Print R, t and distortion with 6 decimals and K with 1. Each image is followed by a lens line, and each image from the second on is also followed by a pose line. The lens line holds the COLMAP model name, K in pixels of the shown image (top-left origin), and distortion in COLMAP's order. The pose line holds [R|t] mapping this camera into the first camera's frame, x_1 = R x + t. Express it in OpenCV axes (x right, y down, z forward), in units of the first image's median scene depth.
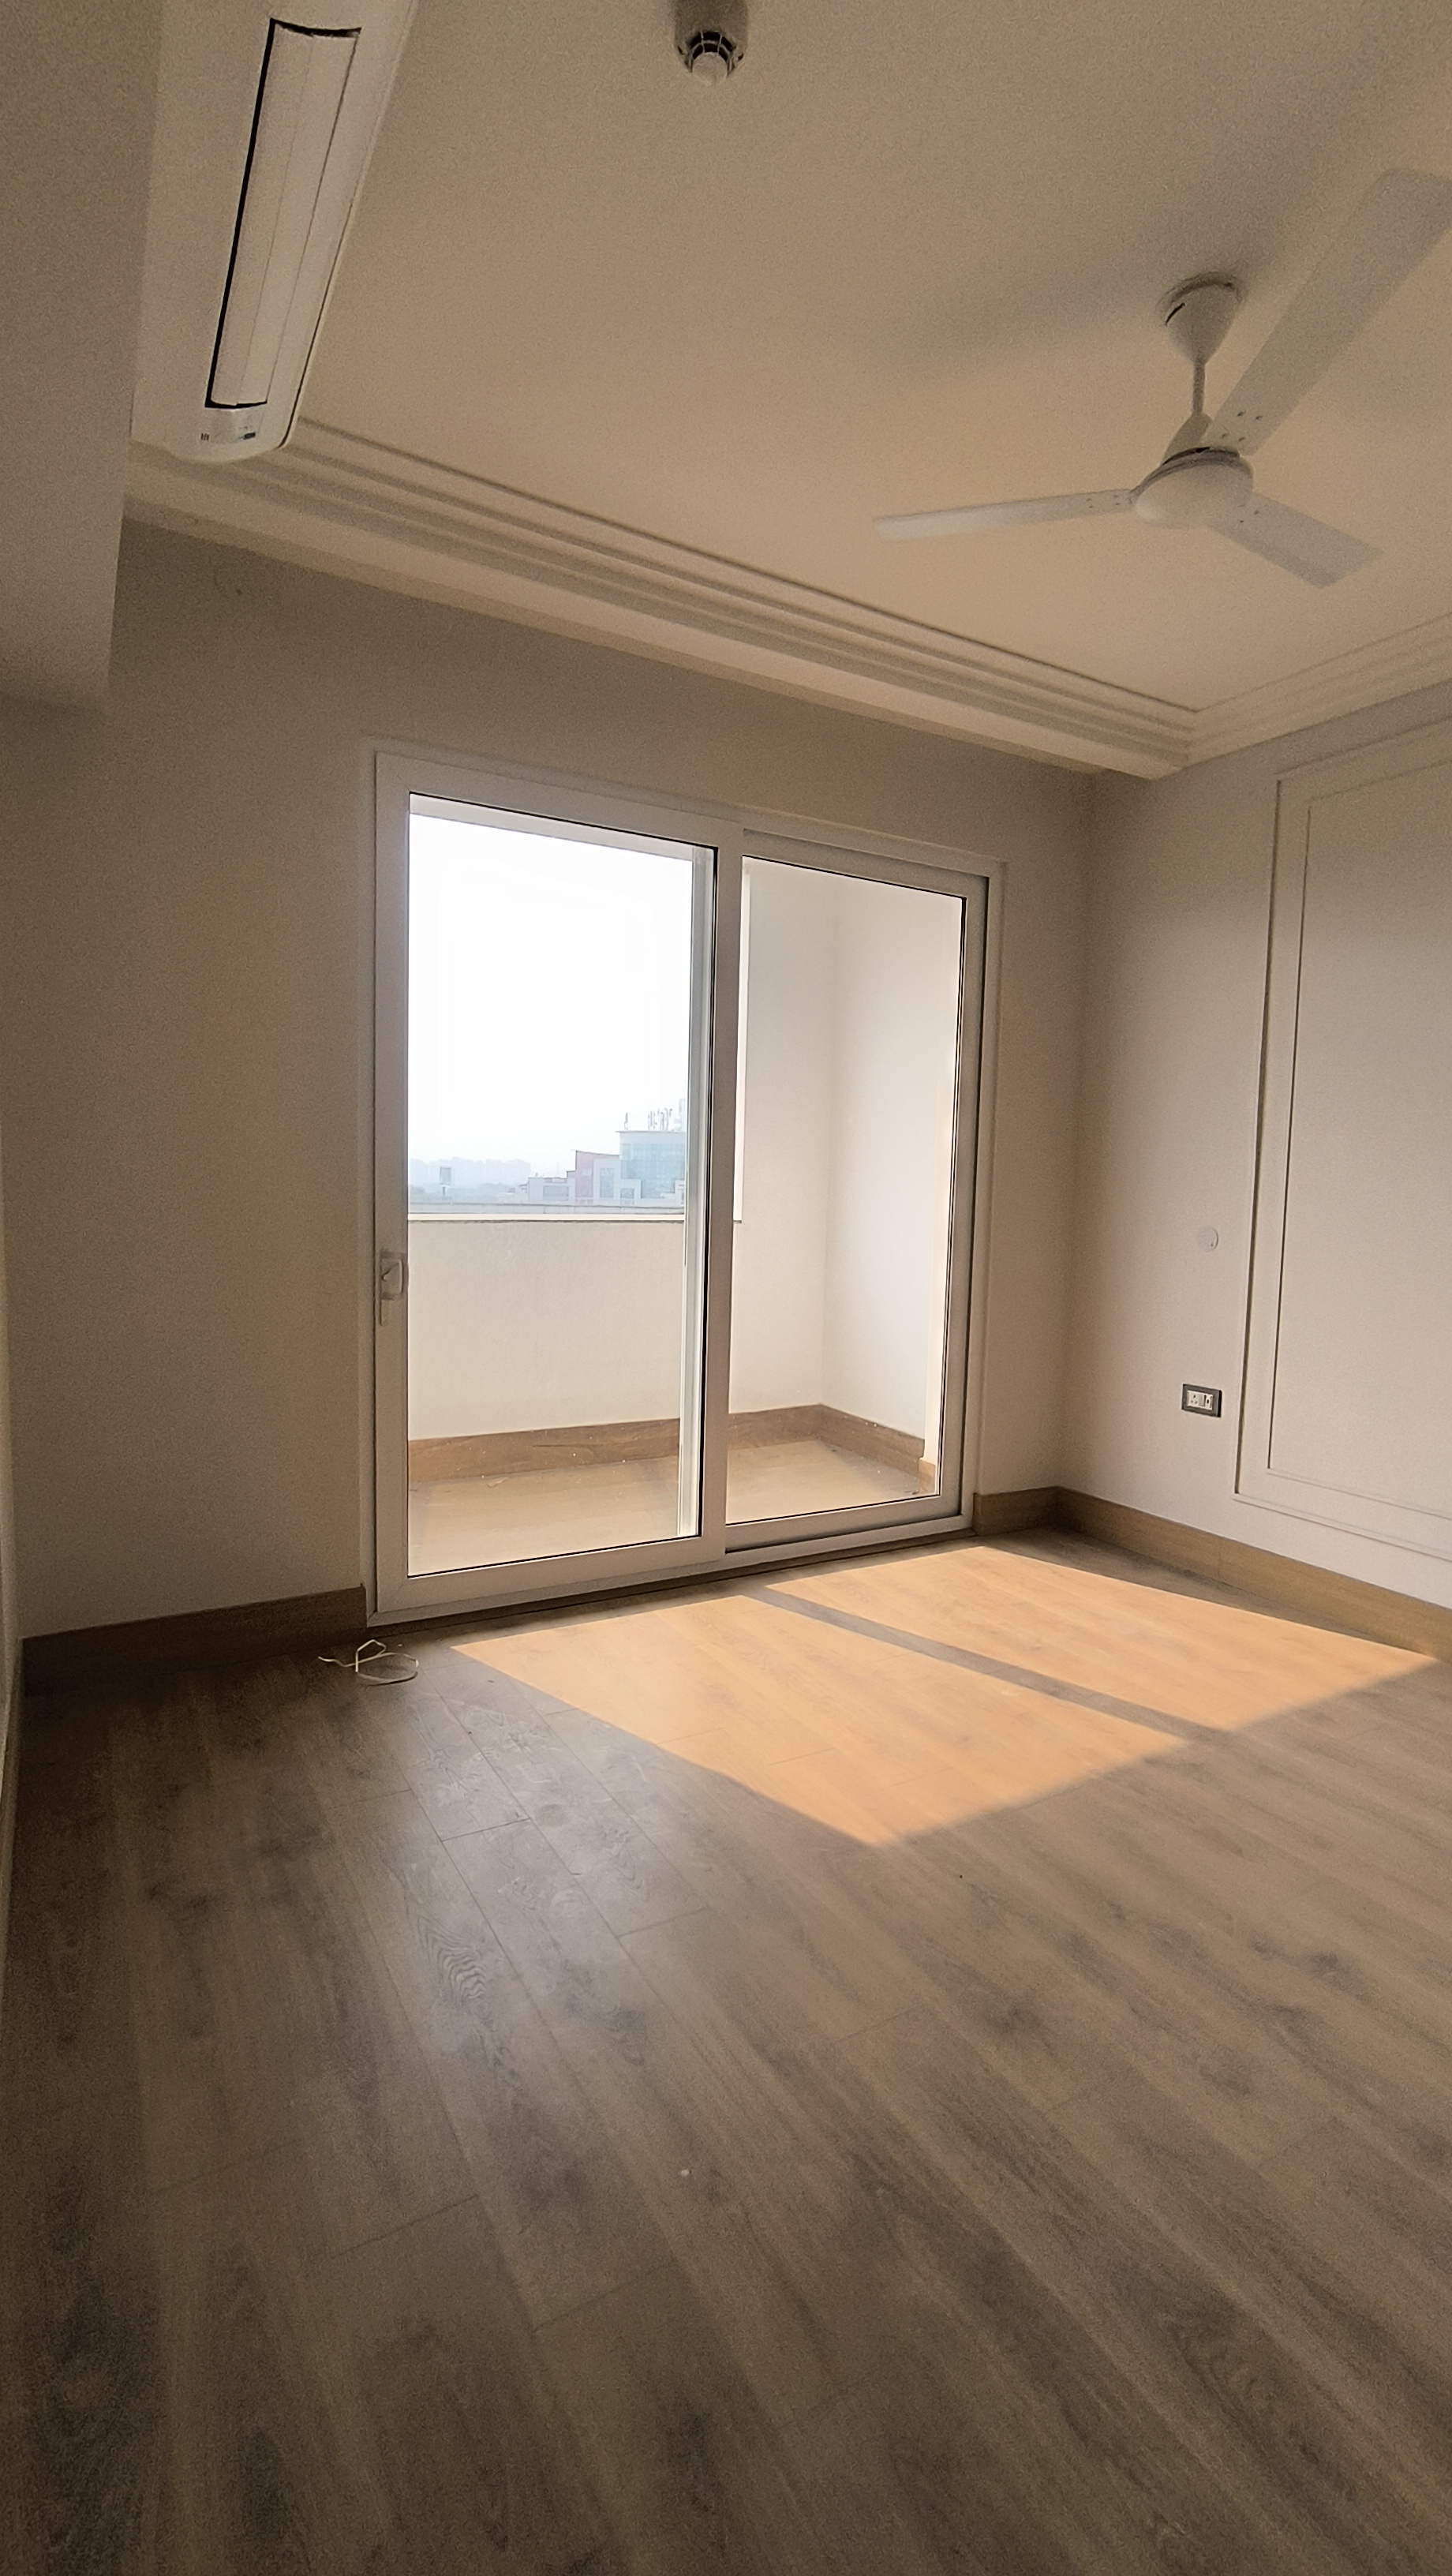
lens RADIAL K [[1164.9, 0, 726.0], [0, 1164.9, 1288.0], [0, 0, 1]] dist [-0.029505, 0.016194]
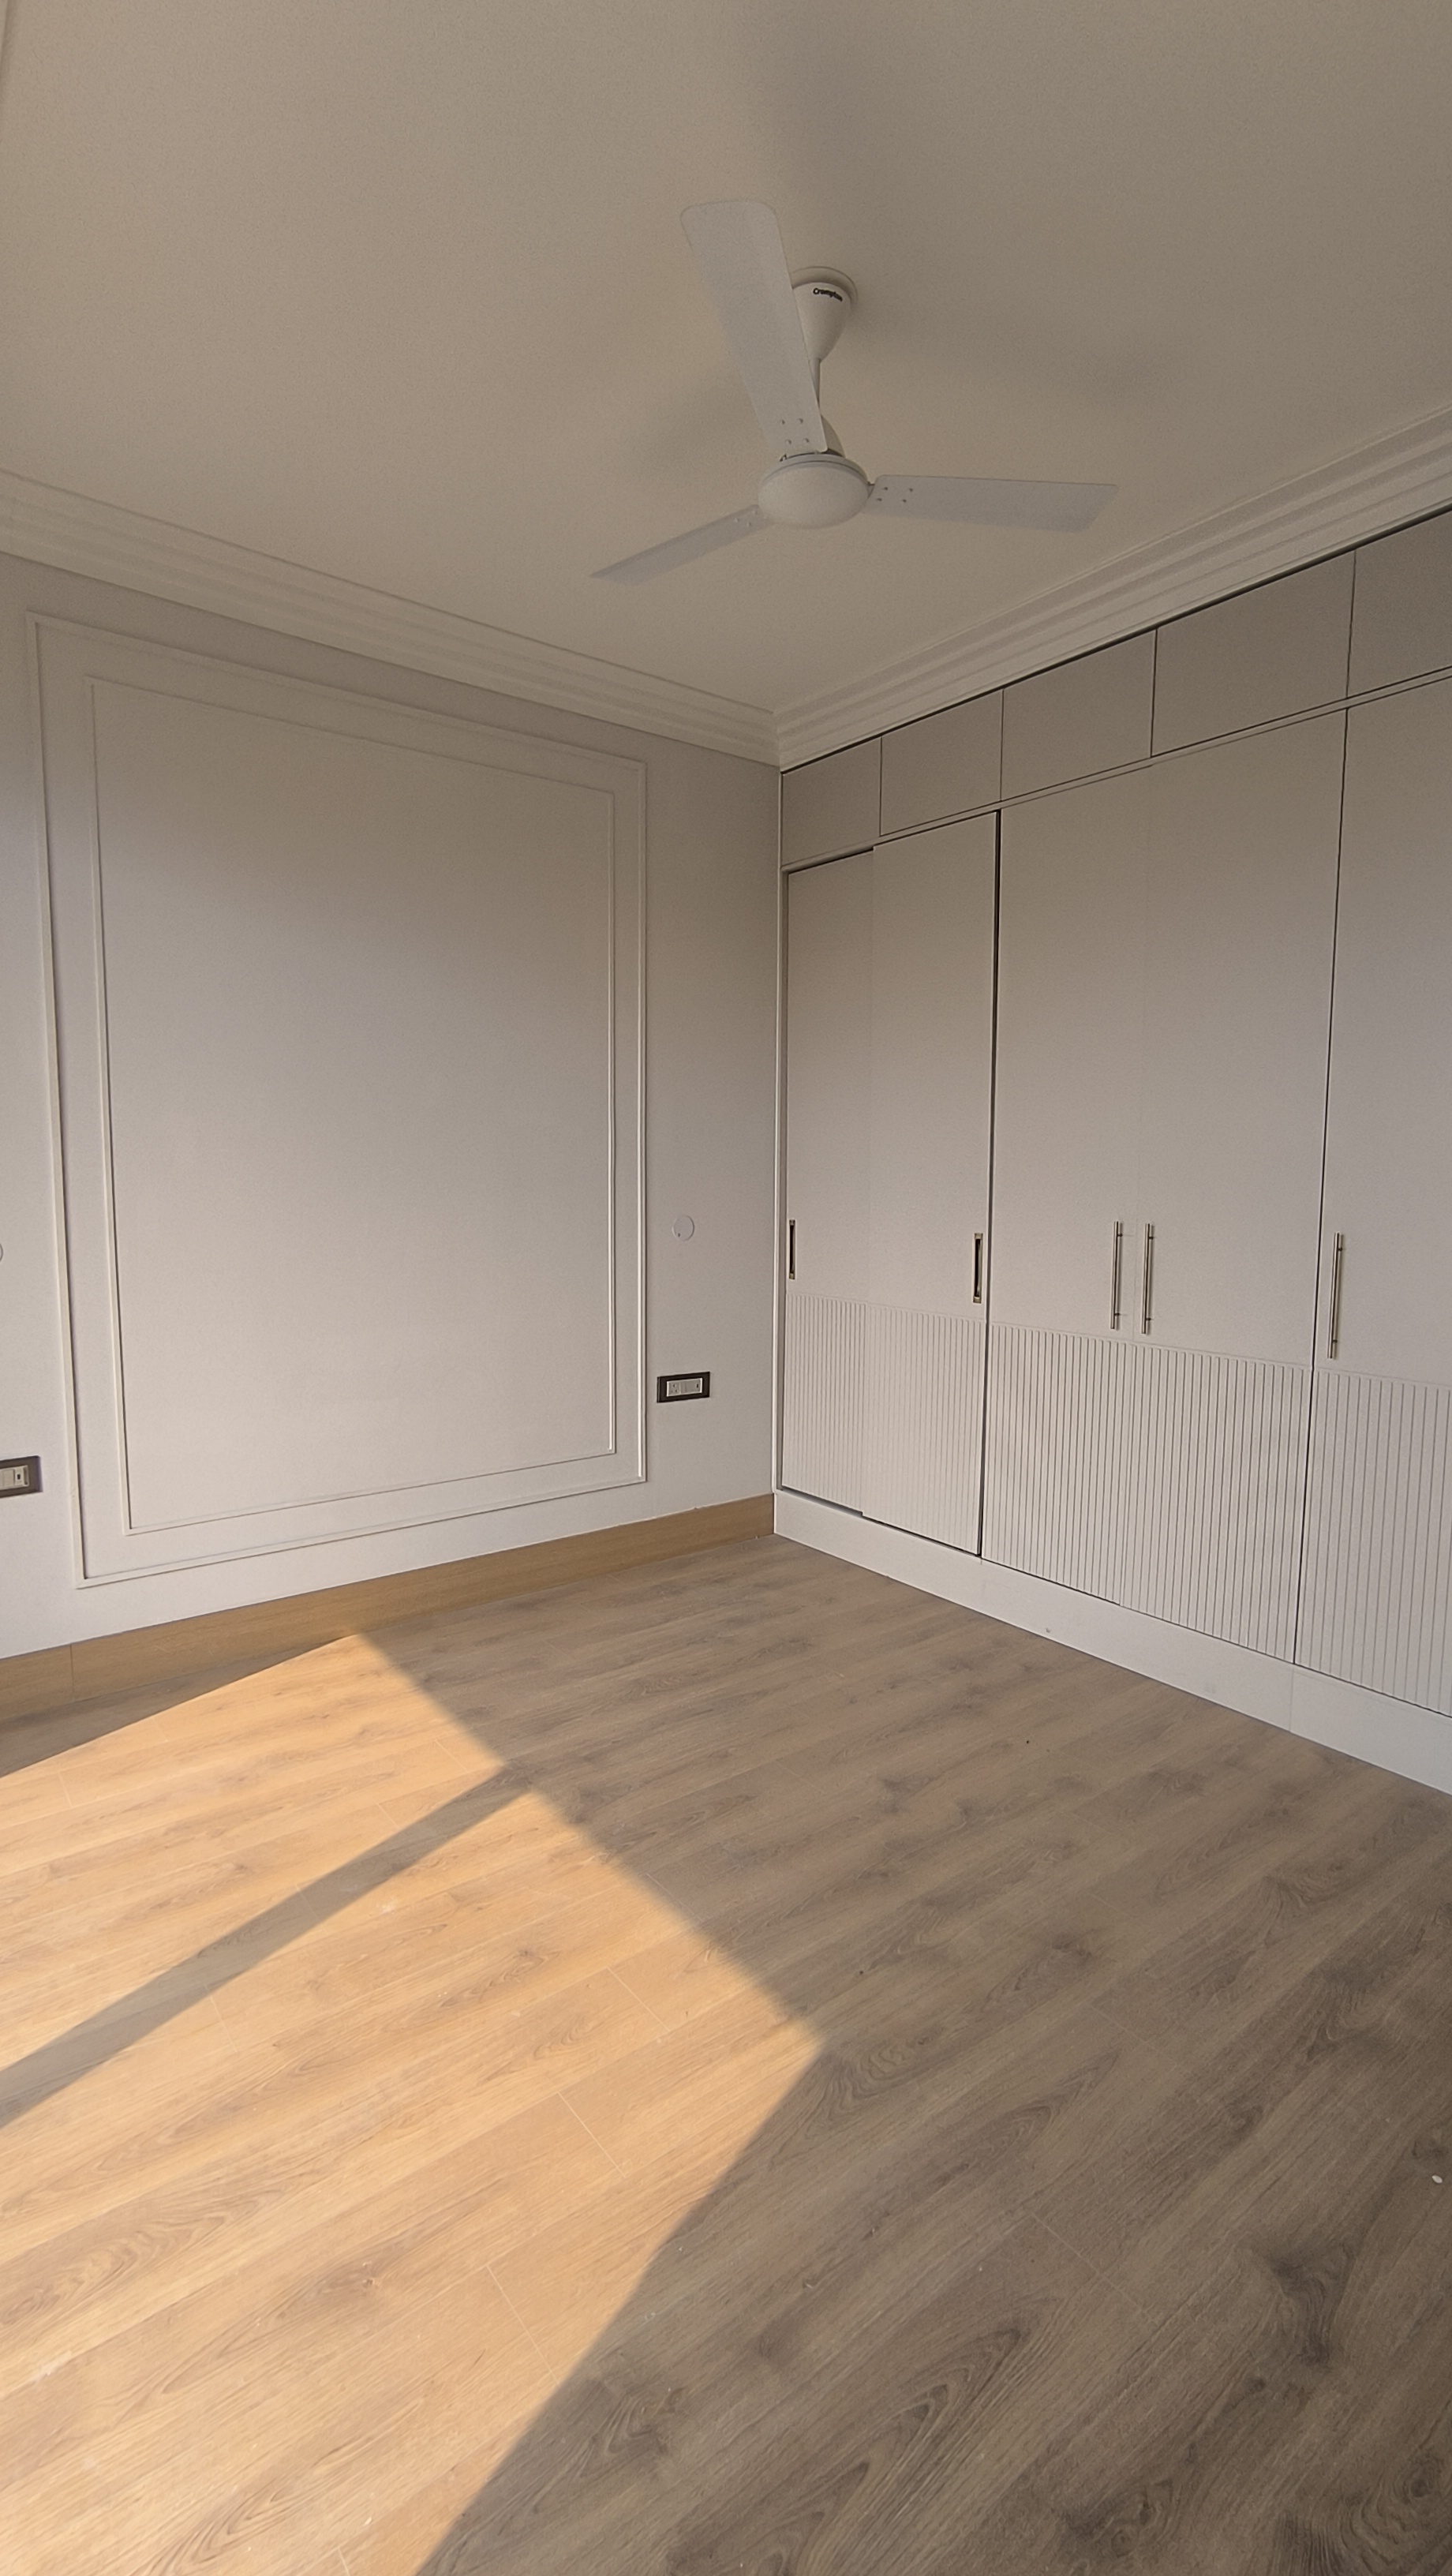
lens RADIAL K [[1164.9, 0, 726.0], [0, 1164.9, 1288.0], [0, 0, 1]] dist [-0.029505, 0.016194]
pose [[-0.140524, -0.127977, 0.981771, -0.529330], [0.078177, 0.987080, 0.139859, -0.131073], [-0.986986, 0.096406, -0.128704, 1.044136]]
